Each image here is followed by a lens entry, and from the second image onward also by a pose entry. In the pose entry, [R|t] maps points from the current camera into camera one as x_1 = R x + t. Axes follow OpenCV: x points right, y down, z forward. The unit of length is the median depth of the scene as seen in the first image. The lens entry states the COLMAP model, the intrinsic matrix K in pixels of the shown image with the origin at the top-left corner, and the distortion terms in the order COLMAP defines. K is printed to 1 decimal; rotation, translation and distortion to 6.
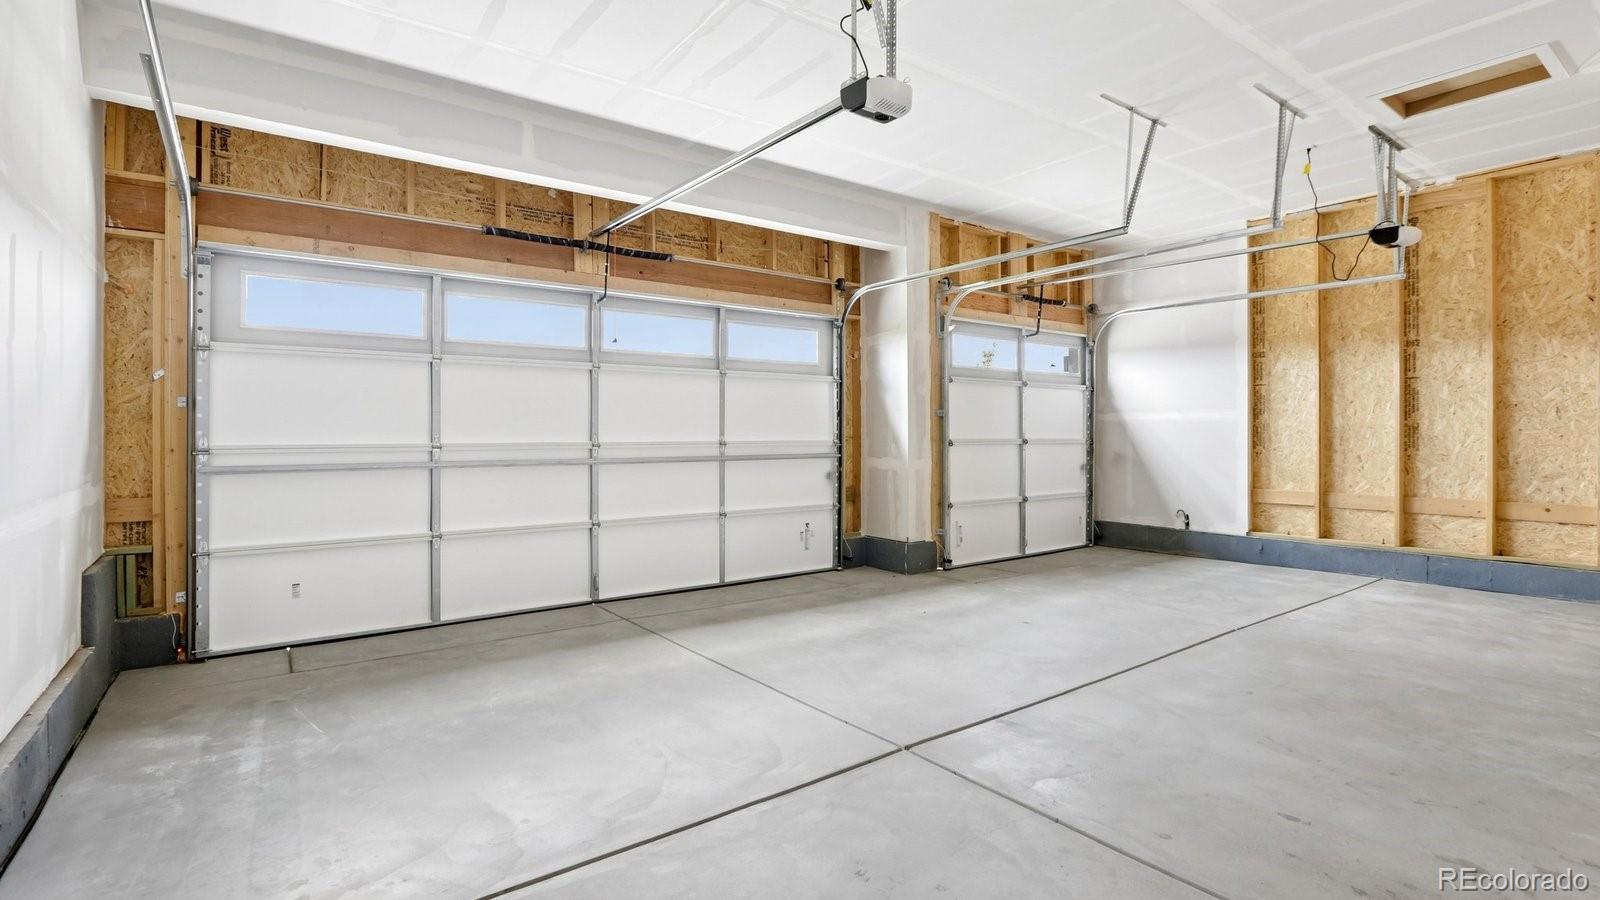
lens RADIAL K [[739.5, 0, 787.3], [0, 739.5, 434.2], [0, 0, 1]] dist [-0.001268, -0.001176]
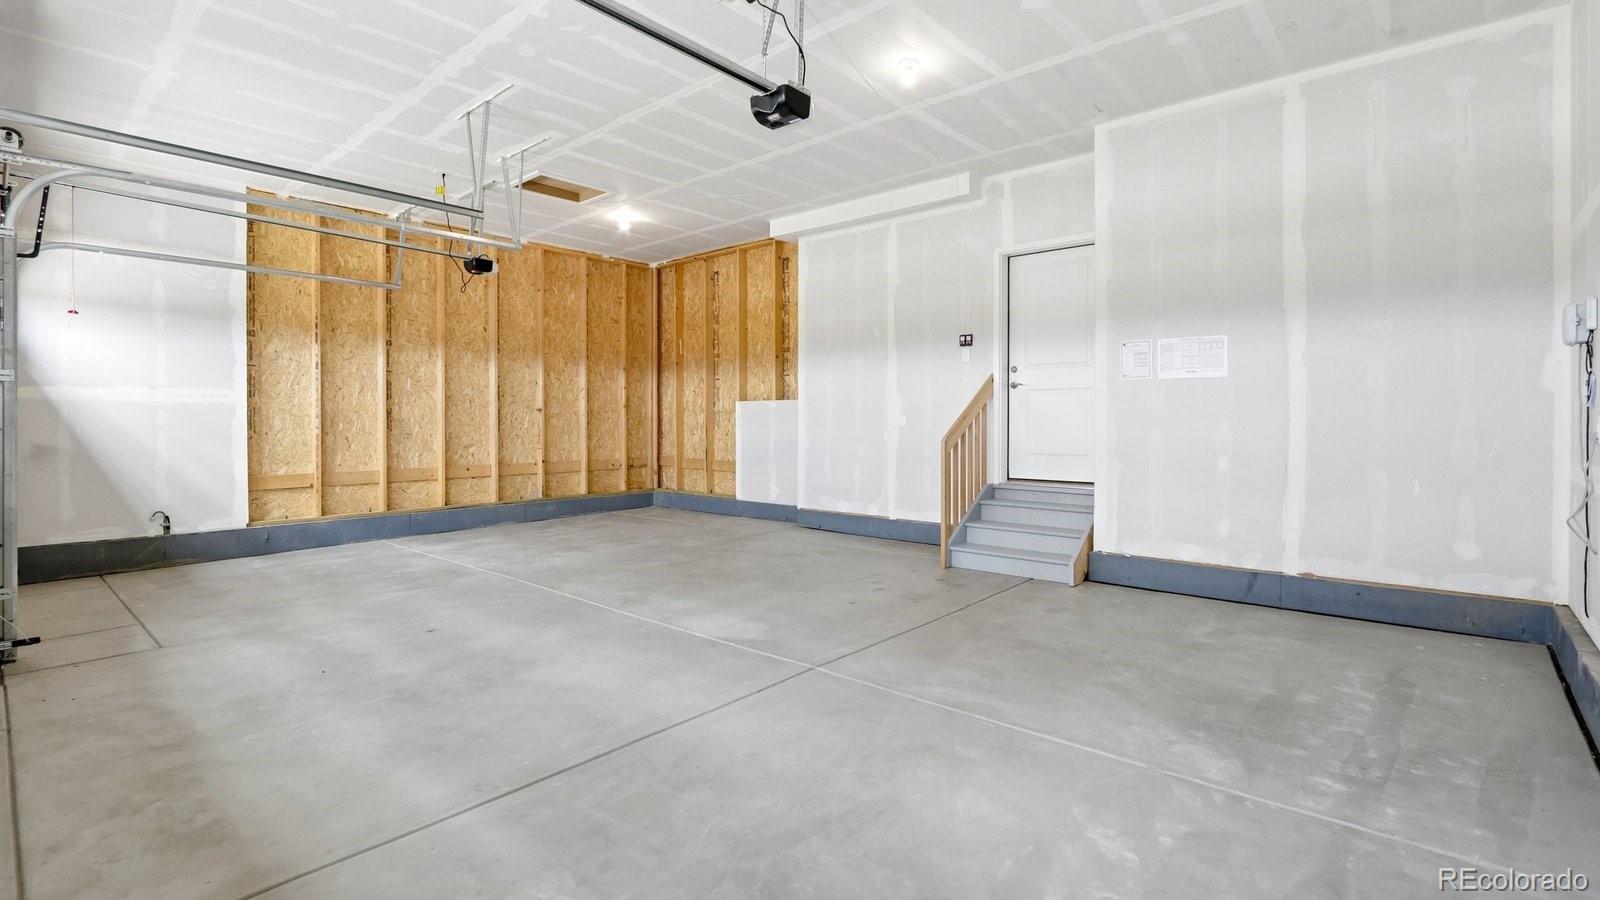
lens RADIAL K [[739.5, 0, 786.9], [0, 739.5, 448.8], [0, 0, 1]] dist [-0.001268, -0.001176]
pose [[-0.204389, -0.037896, 0.978156, -0.447659], [0.002894, 0.999223, 0.039317, 0.004645], [-0.978885, 0.010867, -0.204121, 0.560716]]
